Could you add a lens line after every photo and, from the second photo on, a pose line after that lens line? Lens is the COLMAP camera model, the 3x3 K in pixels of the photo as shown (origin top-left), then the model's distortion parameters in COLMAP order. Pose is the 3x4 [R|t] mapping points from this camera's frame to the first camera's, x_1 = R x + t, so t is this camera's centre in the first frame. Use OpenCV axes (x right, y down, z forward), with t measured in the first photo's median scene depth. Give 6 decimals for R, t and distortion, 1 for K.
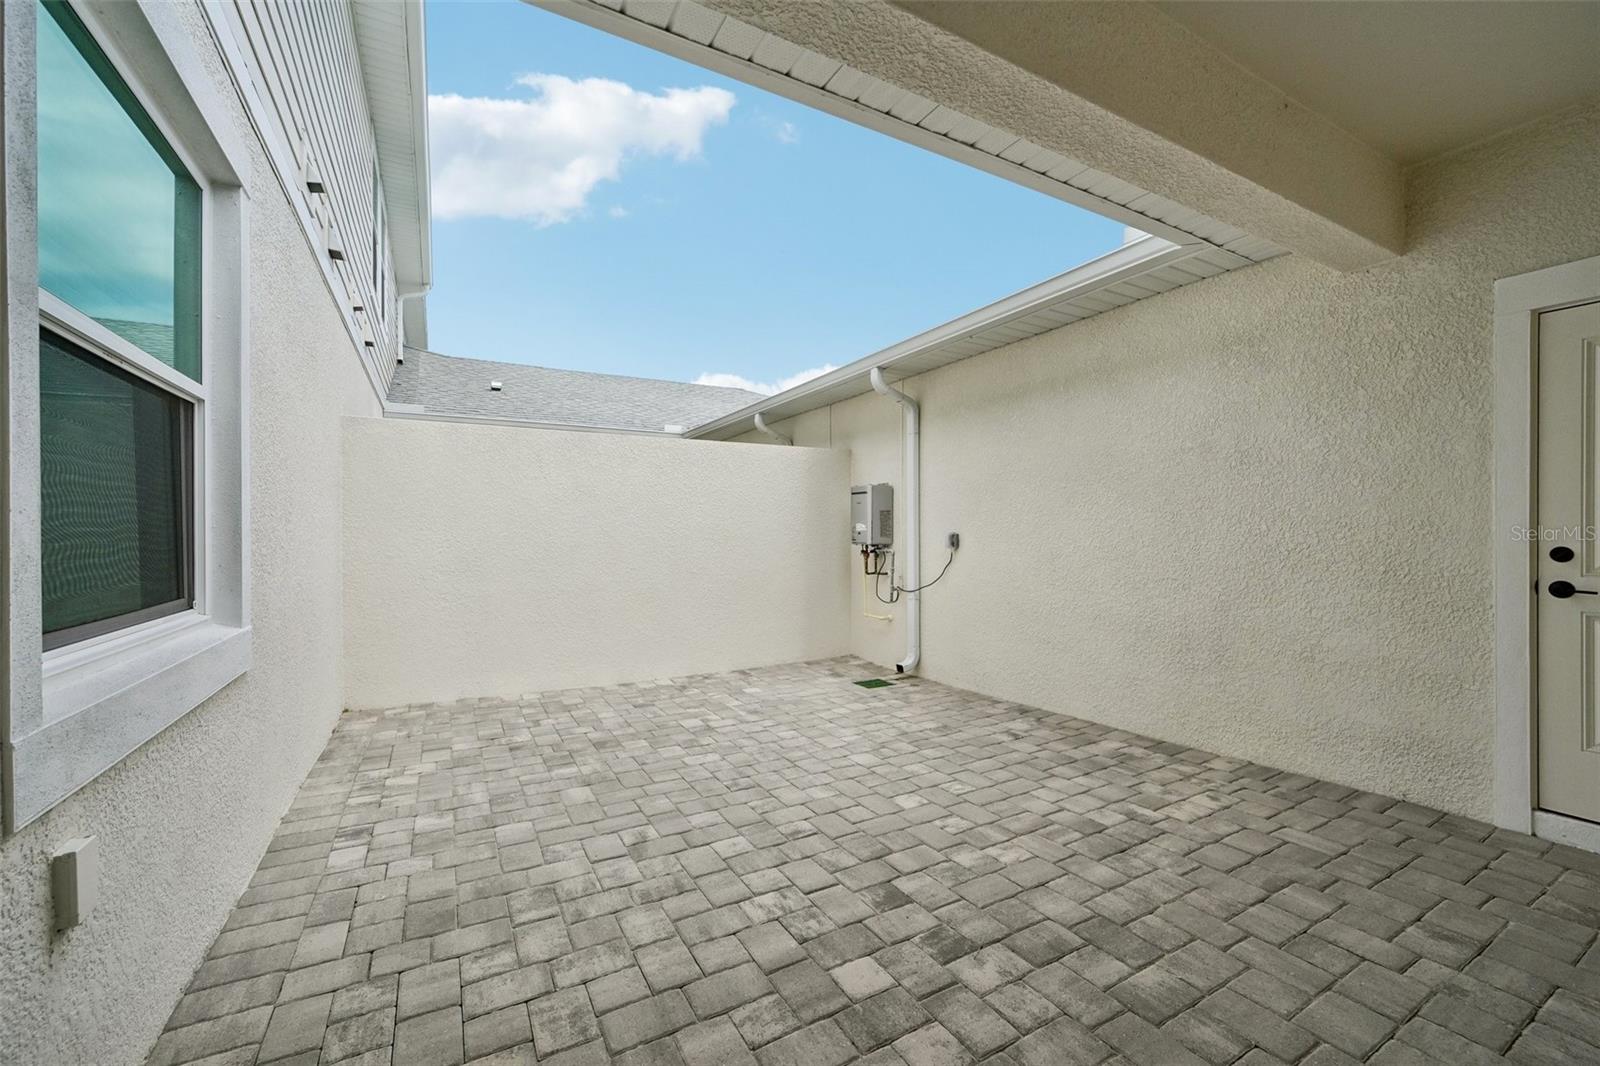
lens RADIAL K [[643.8, 0, 805.3], [0, 643.8, 535.1], [0, 0, 1]] dist [-0.001493, -0.000124]
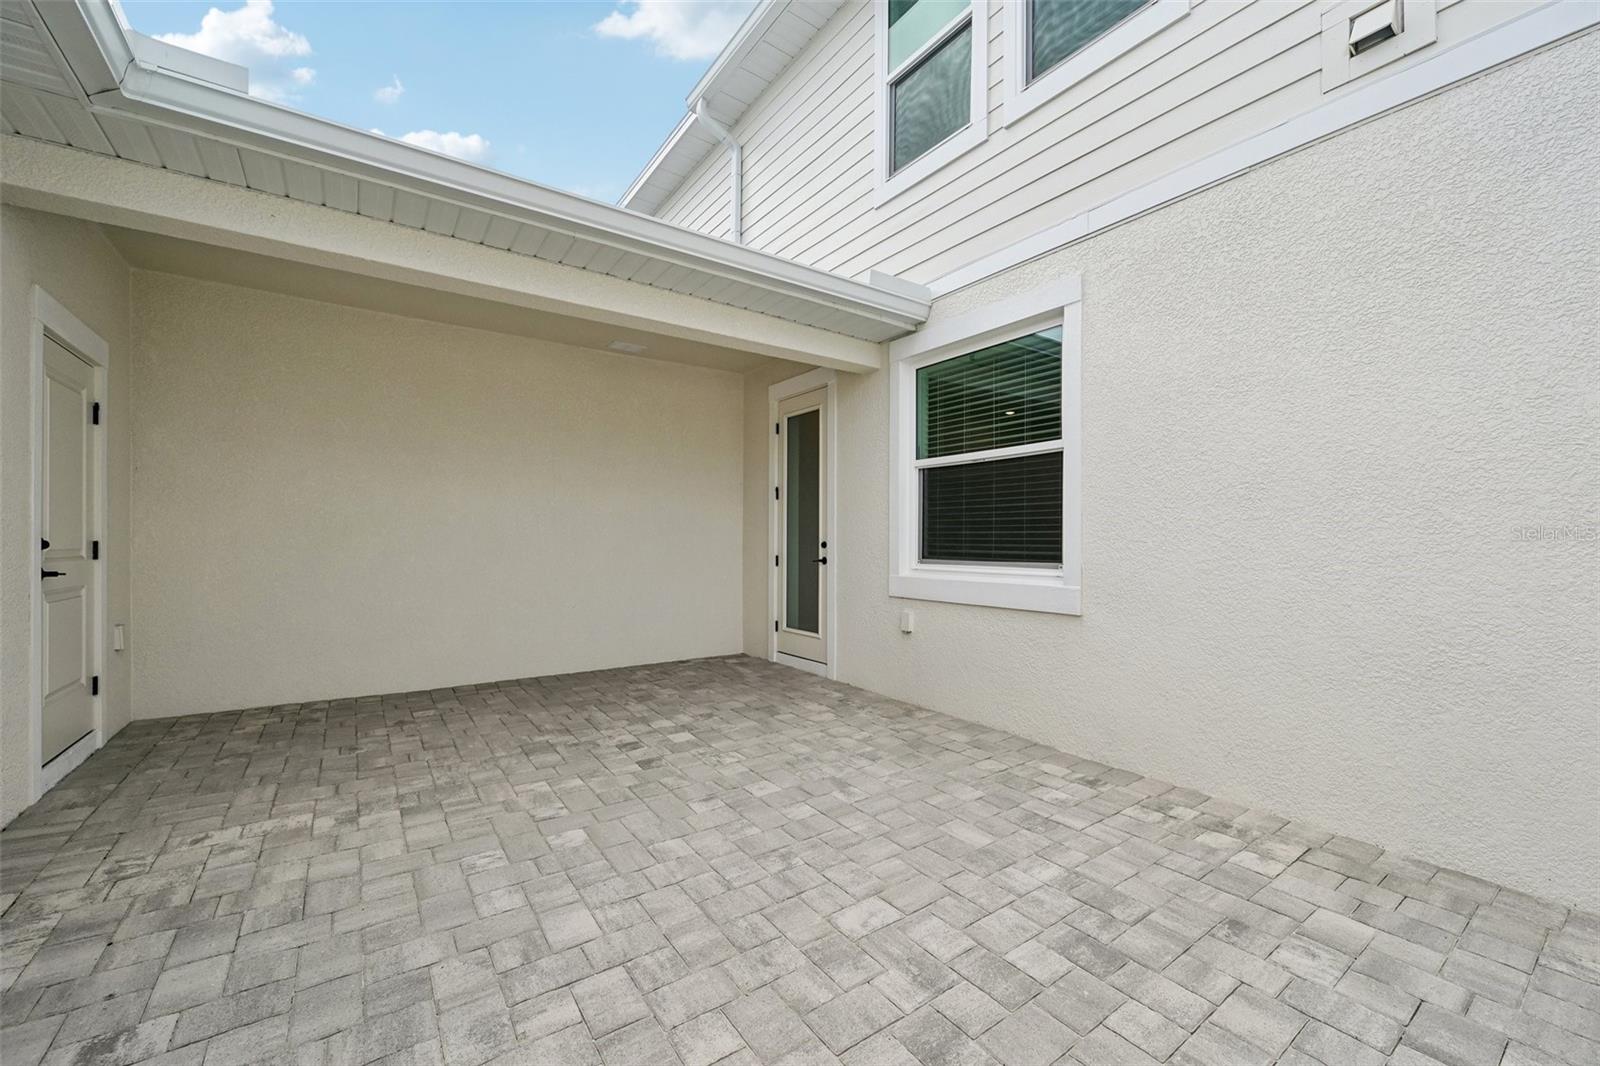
lens RADIAL K [[640.6, 0, 804.5], [0, 640.6, 543.5], [0, 0, 1]] dist [-0.002005, -0.000282]
pose [[-0.994800, 0.003223, -0.101793, -0.065016], [0.002404, 0.999964, 0.008168, 0.020408], [0.101816, 0.007881, -0.994772, 1.985364]]
